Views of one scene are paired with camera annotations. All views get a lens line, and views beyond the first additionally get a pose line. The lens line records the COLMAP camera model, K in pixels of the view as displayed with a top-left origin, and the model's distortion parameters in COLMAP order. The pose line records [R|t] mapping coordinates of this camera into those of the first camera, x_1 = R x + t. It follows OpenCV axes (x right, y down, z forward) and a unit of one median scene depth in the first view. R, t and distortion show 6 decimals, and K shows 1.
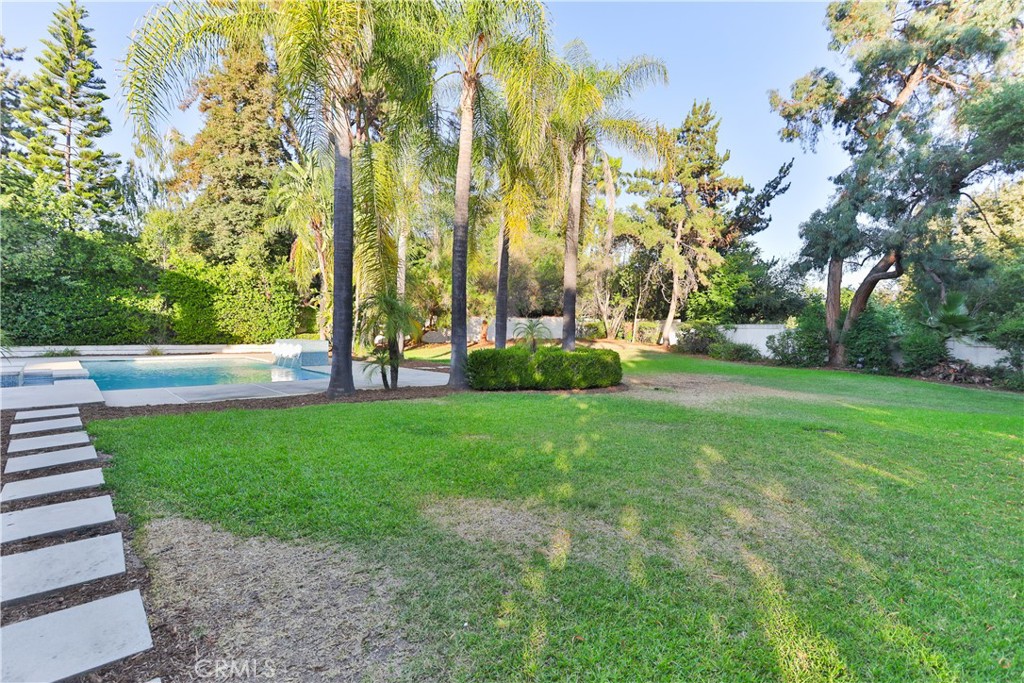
lens RADIAL K [[512.6, 0, 507.5], [0, 512.6, 338.8], [0, 0, 1]] dist [0.000084, 0.000120]
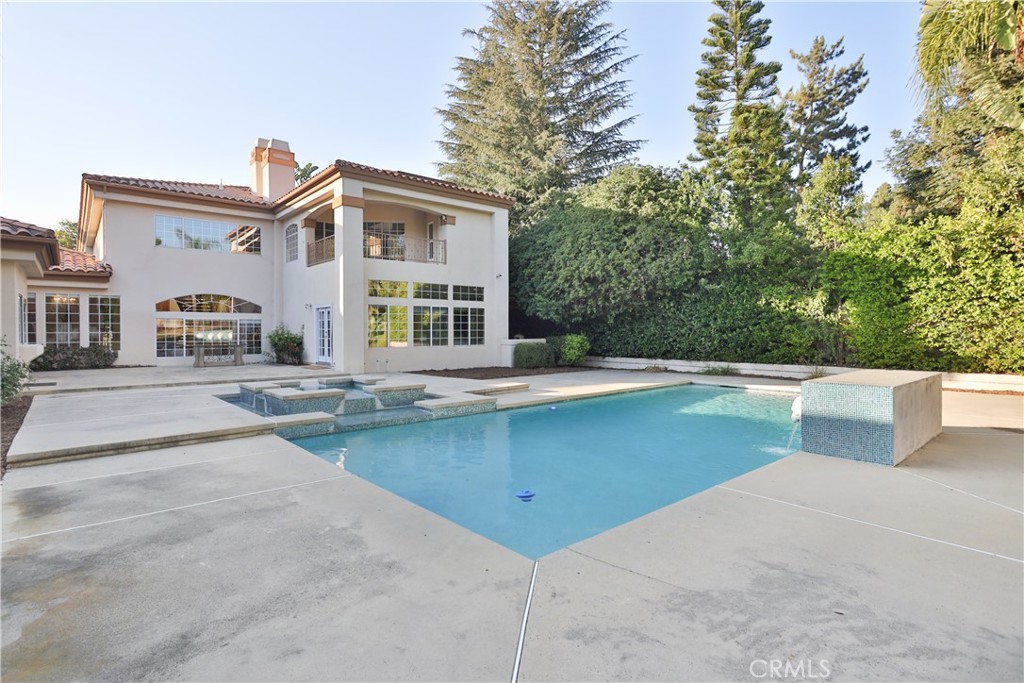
lens RADIAL K [[512.6, 0, 507.5], [0, 512.6, 338.8], [0, 0, 1]] dist [0.000084, 0.000120]
pose [[-0.023586, -0.008144, -0.999689, -0.011316], [-0.019883, 0.999773, -0.007676, -0.010193], [0.999524, 0.019696, -0.023743, 0.588991]]
